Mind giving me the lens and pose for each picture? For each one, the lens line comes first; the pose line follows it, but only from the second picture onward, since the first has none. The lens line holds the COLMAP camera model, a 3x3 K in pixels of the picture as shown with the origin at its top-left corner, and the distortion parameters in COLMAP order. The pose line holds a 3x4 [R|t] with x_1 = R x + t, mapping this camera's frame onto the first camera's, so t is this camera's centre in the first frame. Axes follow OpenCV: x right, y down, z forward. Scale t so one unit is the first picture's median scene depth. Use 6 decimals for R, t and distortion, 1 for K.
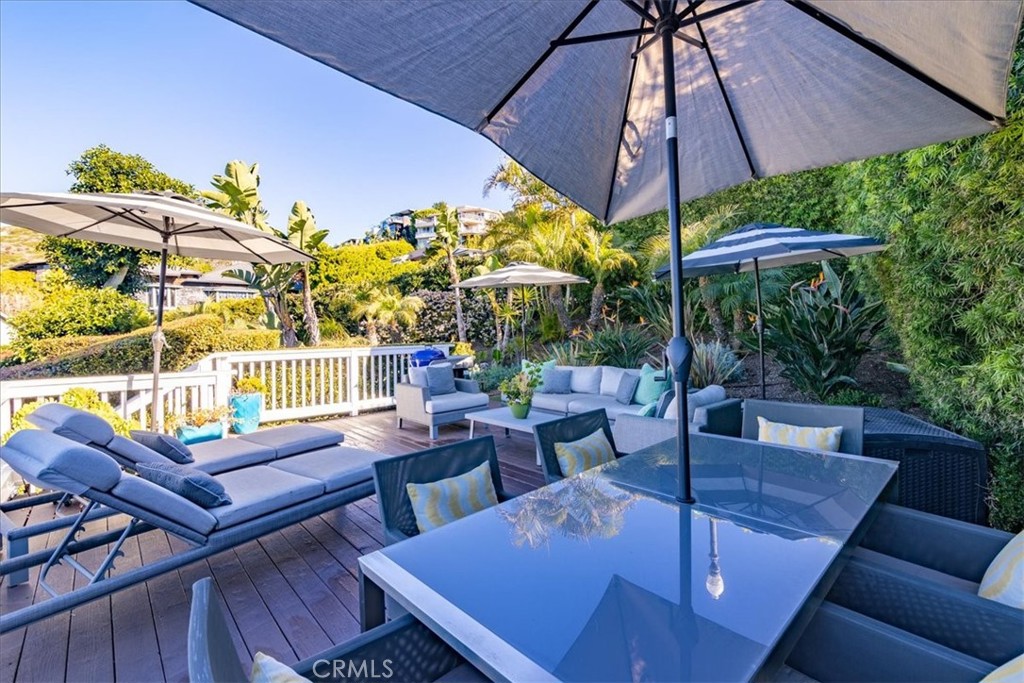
lens RADIAL K [[460.9, 0, 511.0], [0, 460.9, 338.5], [0, 0, 1]] dist [0.001716, -0.000463]
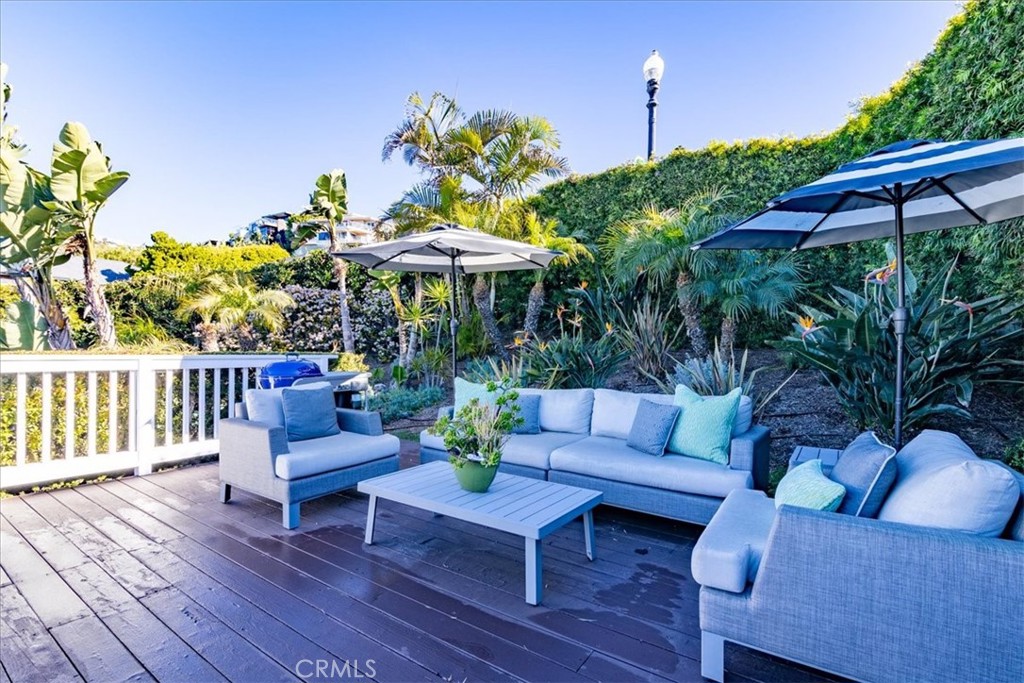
lens RADIAL K [[460.9, 0, 532.7], [0, 460.9, 361.6], [0, 0, 1]] dist [0.001716, -0.000463]
pose [[0.961096, 0.020084, 0.275483, -0.028215], [-0.020440, 0.999790, -0.001578, 0.013884], [-0.275456, -0.004114, 0.961305, 0.227394]]
